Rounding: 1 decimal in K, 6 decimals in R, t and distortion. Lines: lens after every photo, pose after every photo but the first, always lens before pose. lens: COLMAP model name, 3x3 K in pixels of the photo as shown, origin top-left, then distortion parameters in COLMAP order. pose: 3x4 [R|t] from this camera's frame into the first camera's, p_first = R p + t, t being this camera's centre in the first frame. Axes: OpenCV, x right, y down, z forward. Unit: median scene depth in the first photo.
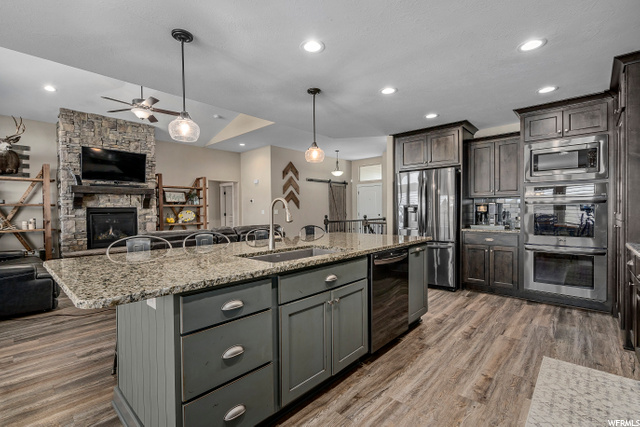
lens RADIAL K [[289.8, 0, 320.2], [0, 289.8, 214.0], [0, 0, 1]] dist [-0.006603, 0.002626]
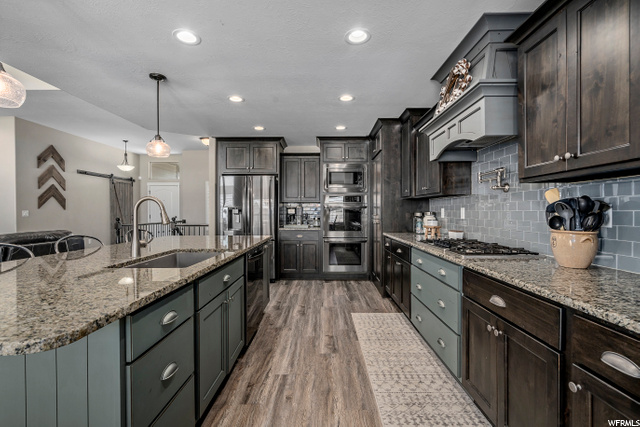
lens RADIAL K [[289.8, 0, 320.5], [0, 289.8, 212.7], [0, 0, 1]] dist [-0.006603, 0.002626]
pose [[0.742988, 0.005082, 0.669286, -0.174815], [0.003579, 0.999927, -0.011565, 0.001981], [-0.669295, 0.010988, 0.742915, 0.009129]]
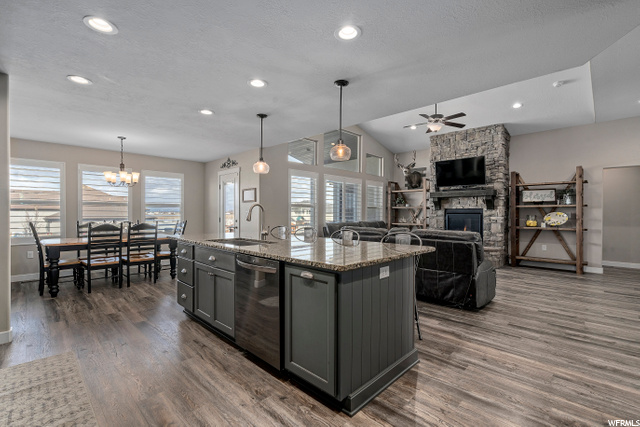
lens RADIAL K [[289.8, 0, 319.0], [0, 289.8, 212.7], [0, 0, 1]] dist [-0.006603, 0.002626]
pose [[-0.038046, 0.010523, -0.999221, 0.655237], [-0.015358, 0.999820, 0.011114, -0.016190], [0.999158, 0.015769, -0.037878, 0.699605]]
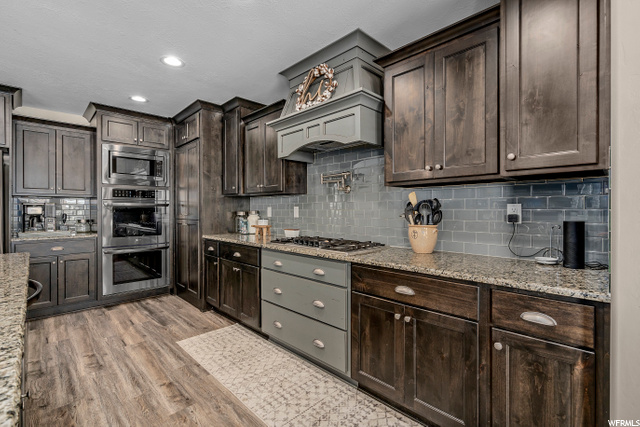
lens RADIAL K [[289.8, 0, 319.6], [0, 289.8, 210.9], [0, 0, 1]] dist [-0.006603, 0.002626]
pose [[0.049821, 0.005252, 0.998744, -0.177136], [0.015181, 0.999867, -0.006015, -0.001016], [-0.998643, 0.015462, 0.049735, 0.209794]]
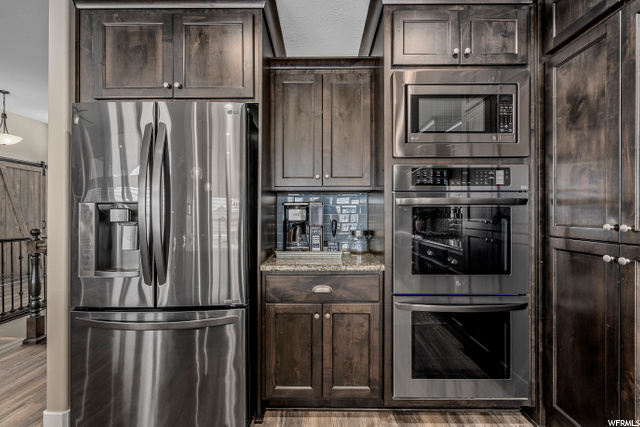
lens RADIAL K [[289.8, 0, 320.6], [0, 289.8, 214.2], [0, 0, 1]] dist [-0.006603, 0.002626]
pose [[0.745229, 0.007533, 0.666766, 0.285418], [0.004921, 0.999847, -0.016796, -0.011287], [-0.666790, 0.015798, 0.745078, 0.646791]]
